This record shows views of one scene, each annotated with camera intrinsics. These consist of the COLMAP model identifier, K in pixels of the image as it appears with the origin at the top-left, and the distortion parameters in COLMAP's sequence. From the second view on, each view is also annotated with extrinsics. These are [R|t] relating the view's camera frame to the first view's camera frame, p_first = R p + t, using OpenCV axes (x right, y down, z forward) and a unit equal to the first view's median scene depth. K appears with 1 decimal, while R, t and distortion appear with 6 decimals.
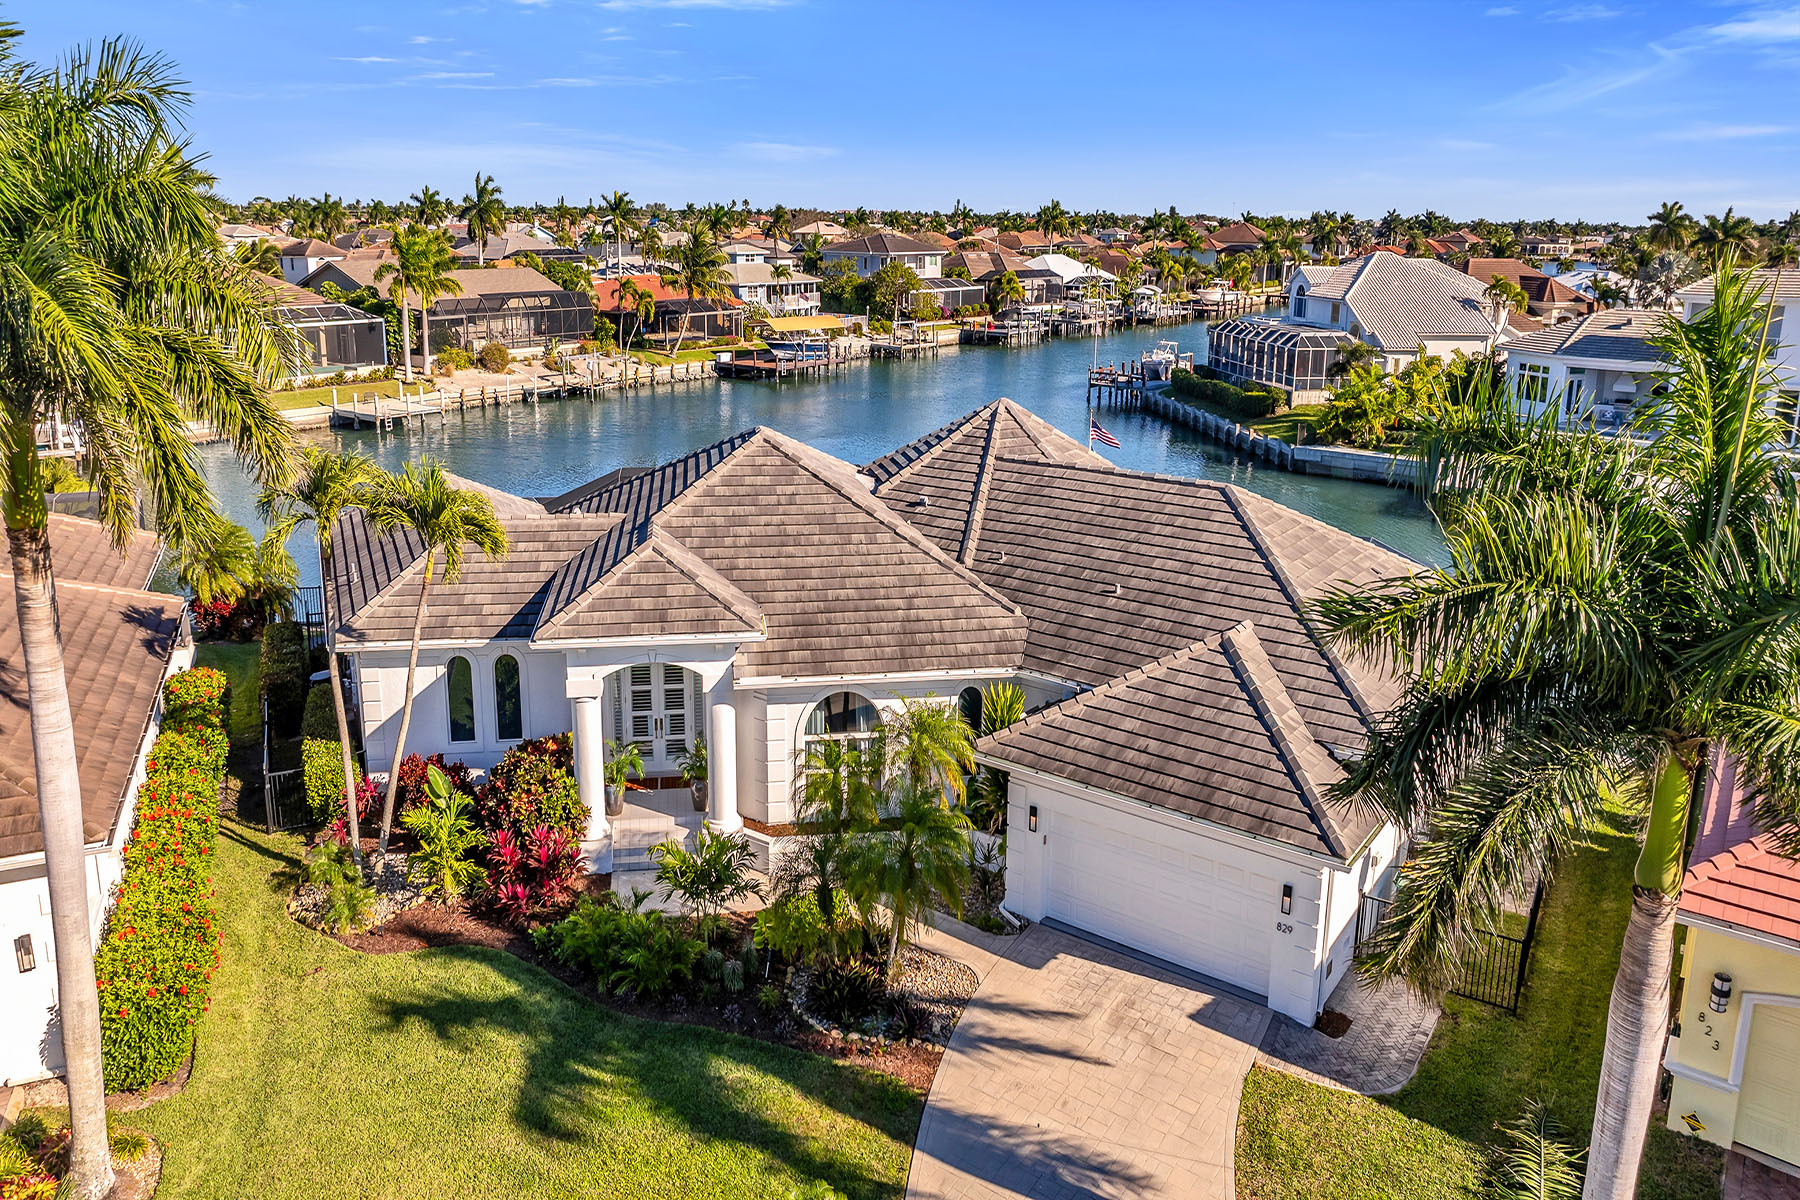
lens RADIAL K [[1263.5, 0, 898.4], [0, 1263.5, 527.1], [0, 0, 1]] dist [-0.016963, -0.000639]
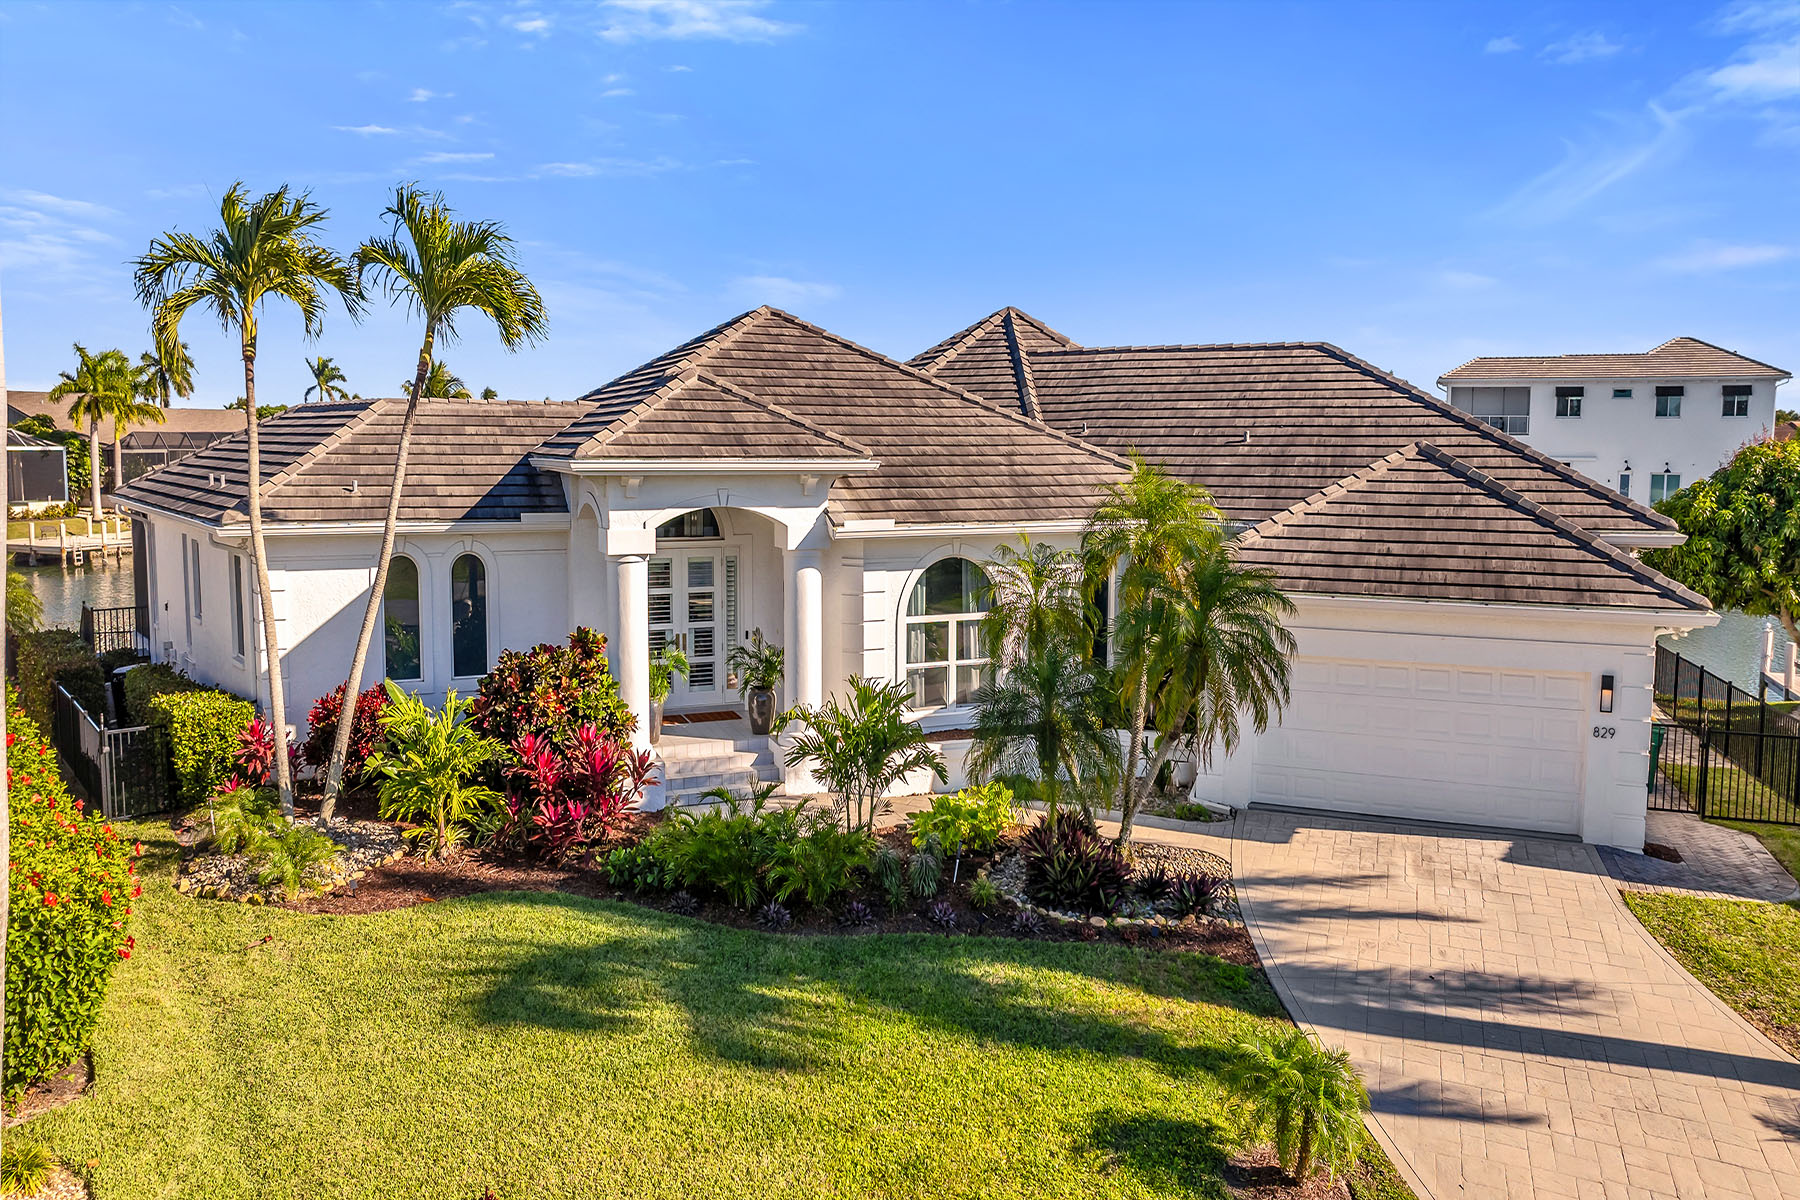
lens RADIAL K [[1247.6, 0, 900.0], [0, 1247.6, 600.0], [0, 0, 1]] dist [-0.035718, 0.034250]
pose [[0.969319, -0.031864, 0.243731, -0.269352], [0.059055, 0.992708, -0.105083, 0.240449], [-0.238606, 0.116252, 0.964133, 0.271256]]
